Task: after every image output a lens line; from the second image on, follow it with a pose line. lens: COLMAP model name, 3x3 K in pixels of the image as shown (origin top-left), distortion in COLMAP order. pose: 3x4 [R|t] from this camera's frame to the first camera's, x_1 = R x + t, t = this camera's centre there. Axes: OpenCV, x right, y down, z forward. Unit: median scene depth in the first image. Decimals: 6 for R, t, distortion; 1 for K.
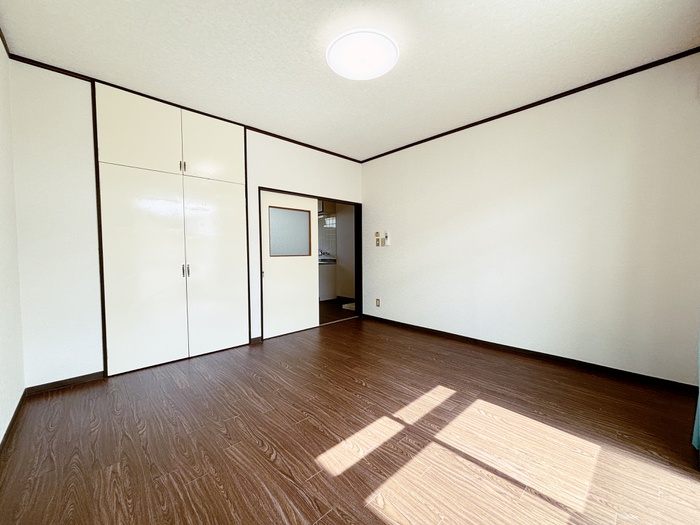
lens RADIAL K [[287.6, 0, 350.0], [0, 287.6, 262.5], [0, 0, 1]] dist [0.009288, 0.000080]
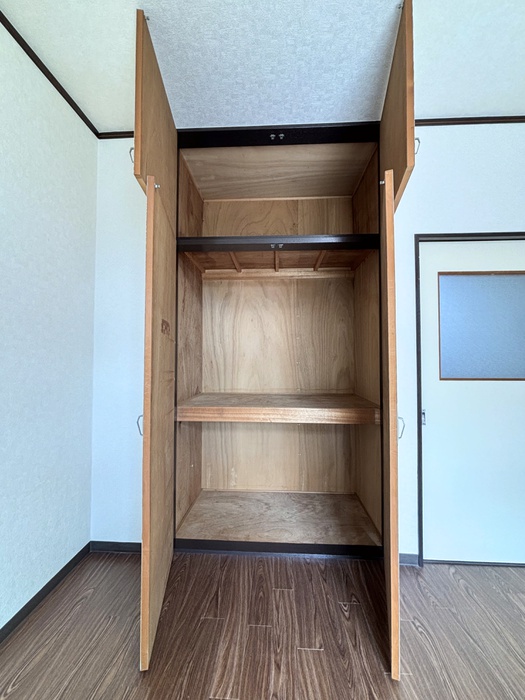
lens RADIAL K [[283.5, 0, 261.7], [0, 283.5, 348.1], [0, 0, 1]] dist [0.001102, 0.000164]
pose [[0.693643, -0.011671, -0.720224, -0.225060], [-0.036503, 0.998014, -0.051329, -0.058726], [0.719393, 0.061894, 0.691840, 0.721592]]
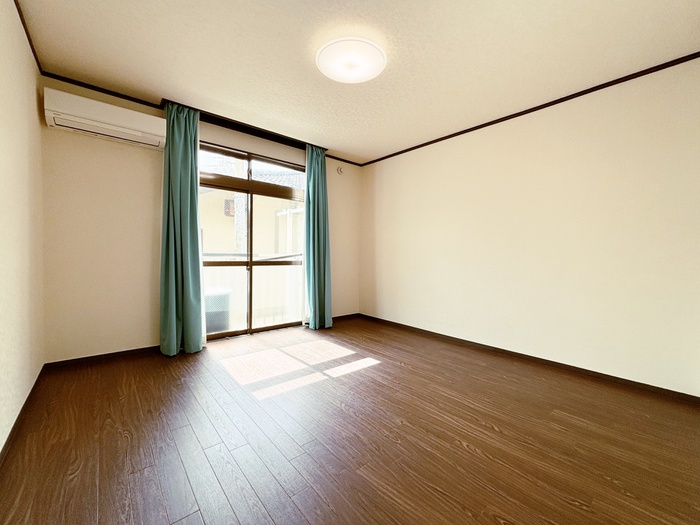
lens RADIAL K [[287.6, 0, 350.0], [0, 287.6, 262.5], [0, 0, 1]] dist [0.009288, 0.000080]
pose [[-0.998968, -0.011715, 0.043879, -0.002148], [-0.008383, 0.997121, 0.075358, -0.067798], [-0.044636, 0.074913, -0.996191, 1.832897]]
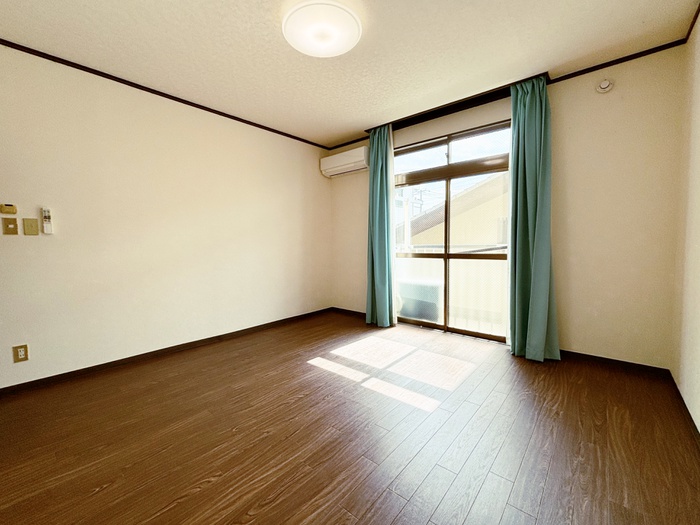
lens RADIAL K [[297.6, 0, 350.0], [0, 297.6, 262.5], [0, 0, 1]] dist [0.009059, -0.000068]
pose [[-0.106410, -0.055691, 0.992762, -0.837962], [0.051734, 0.996768, 0.061460, -0.024008], [-0.992976, 0.057899, -0.103185, 0.928537]]
